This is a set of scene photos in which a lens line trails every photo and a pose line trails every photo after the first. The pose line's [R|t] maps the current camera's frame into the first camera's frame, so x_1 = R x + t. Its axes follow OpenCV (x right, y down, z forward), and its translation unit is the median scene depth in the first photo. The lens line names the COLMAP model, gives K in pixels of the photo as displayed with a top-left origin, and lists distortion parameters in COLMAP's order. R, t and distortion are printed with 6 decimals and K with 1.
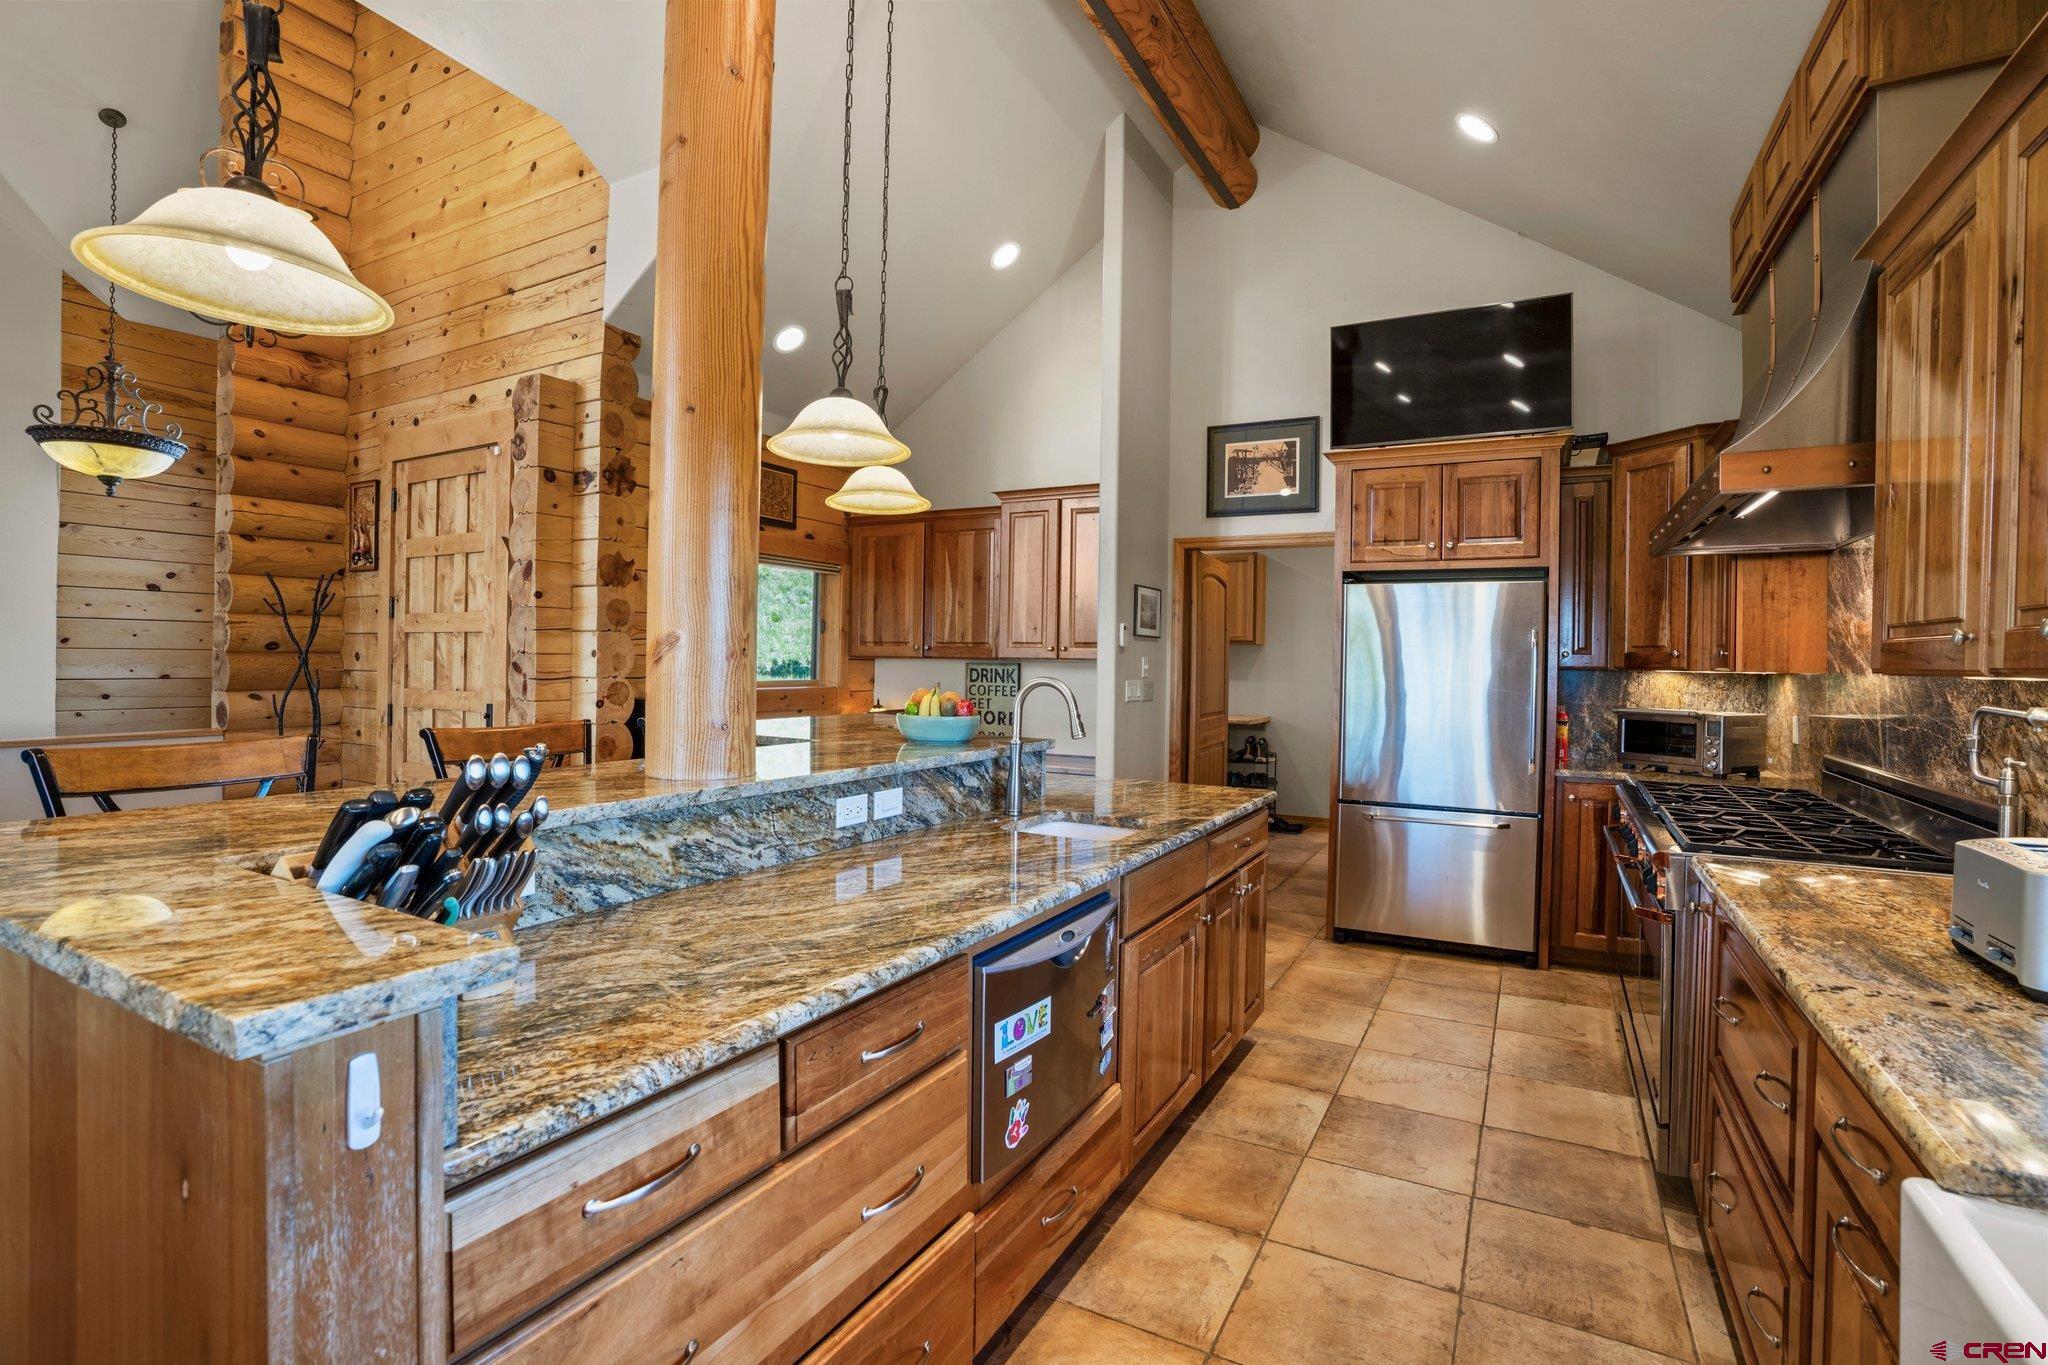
lens RADIAL K [[945.3, 0, 1045.4], [0, 945.3, 671.3], [0, 0, 1]] dist [-0.064621, 0.027176]
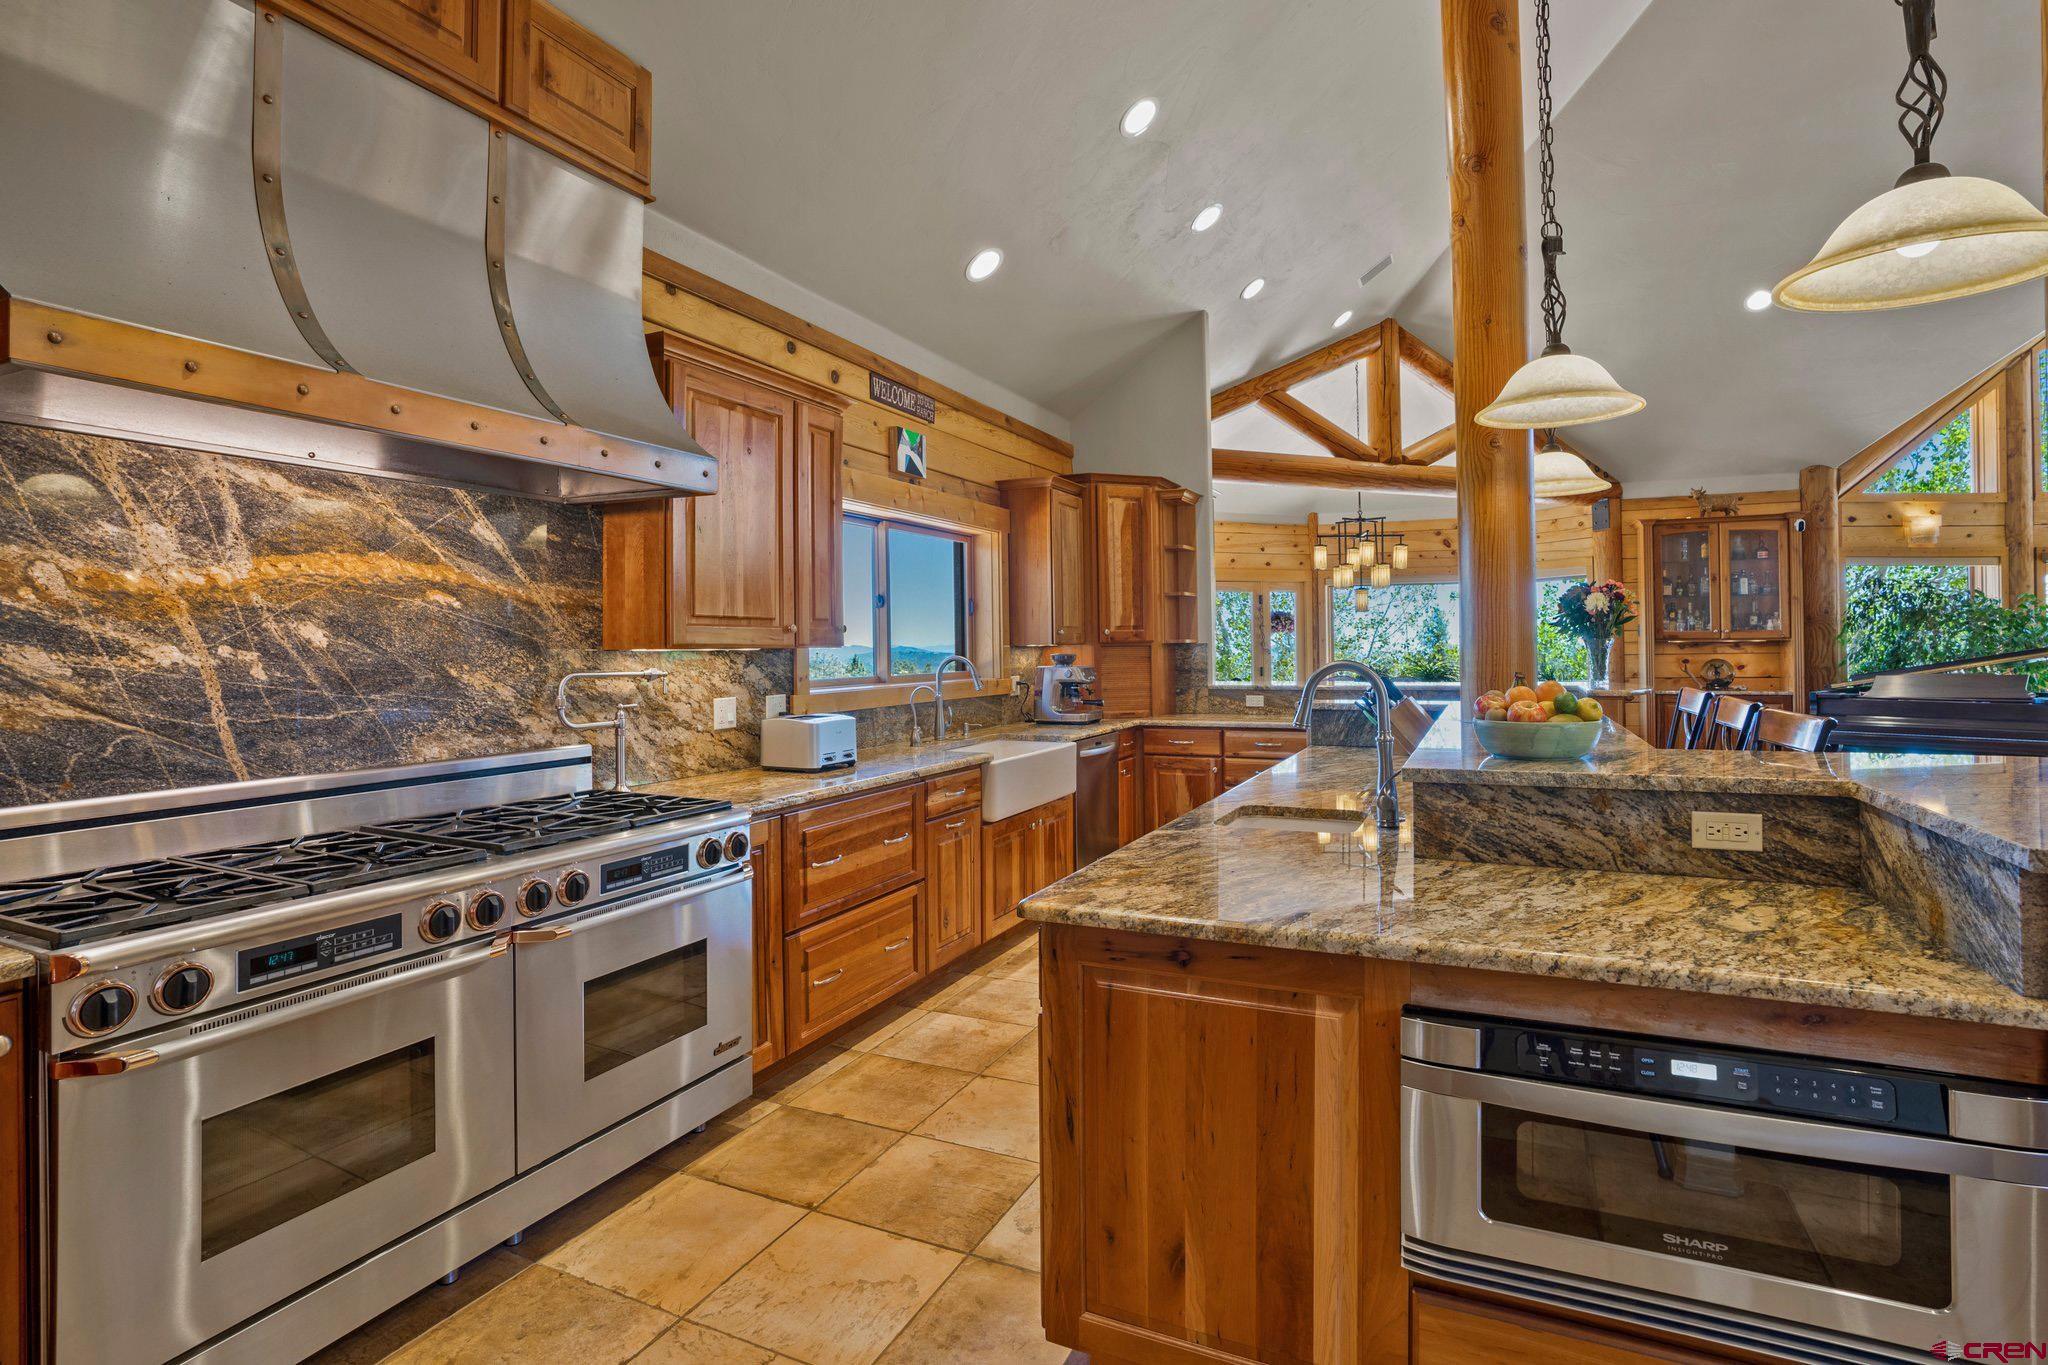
lens RADIAL K [[983.4, 0, 1033.1], [0, 983.4, 650.3], [0, 0, 1]] dist [-0.075677, 0.031860]
pose [[-0.999023, -0.004710, -0.043938, 0.225973], [-0.005355, 0.999880, 0.014556, -0.009359], [0.043864, 0.014777, -0.998928, 1.303142]]
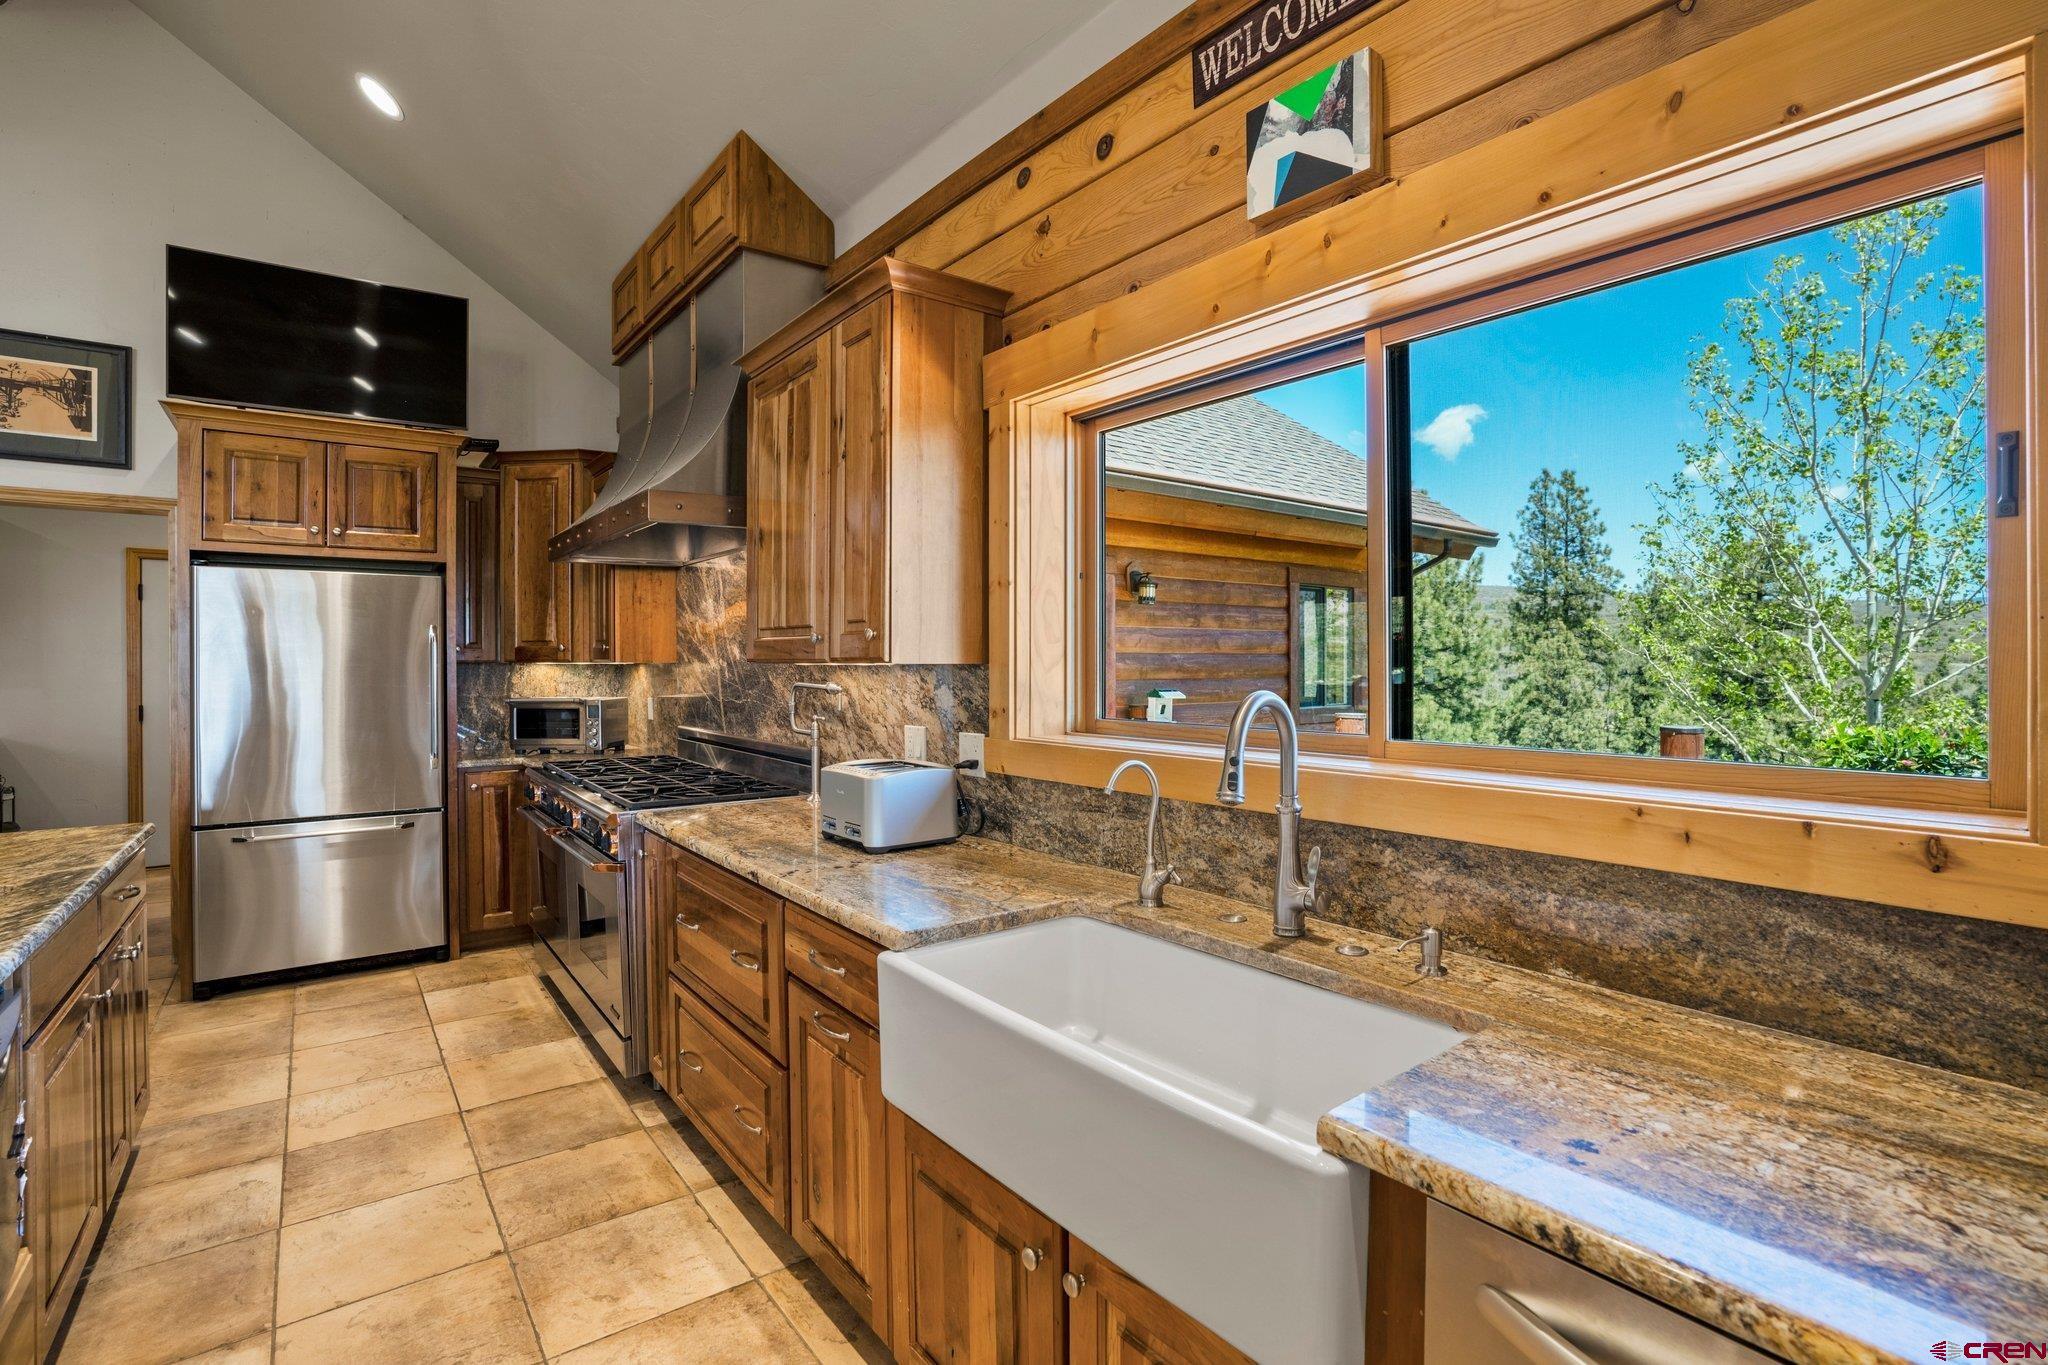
lens RADIAL K [[953.6, 0, 1029.5], [0, 953.6, 668.2], [0, 0, 1]] dist [-0.060117, 0.021239]
pose [[0.417365, -0.023650, 0.908431, -0.129127], [0.019428, 0.999665, 0.017099, -0.002592], [-0.908531, 0.010512, 0.417685, -0.003596]]
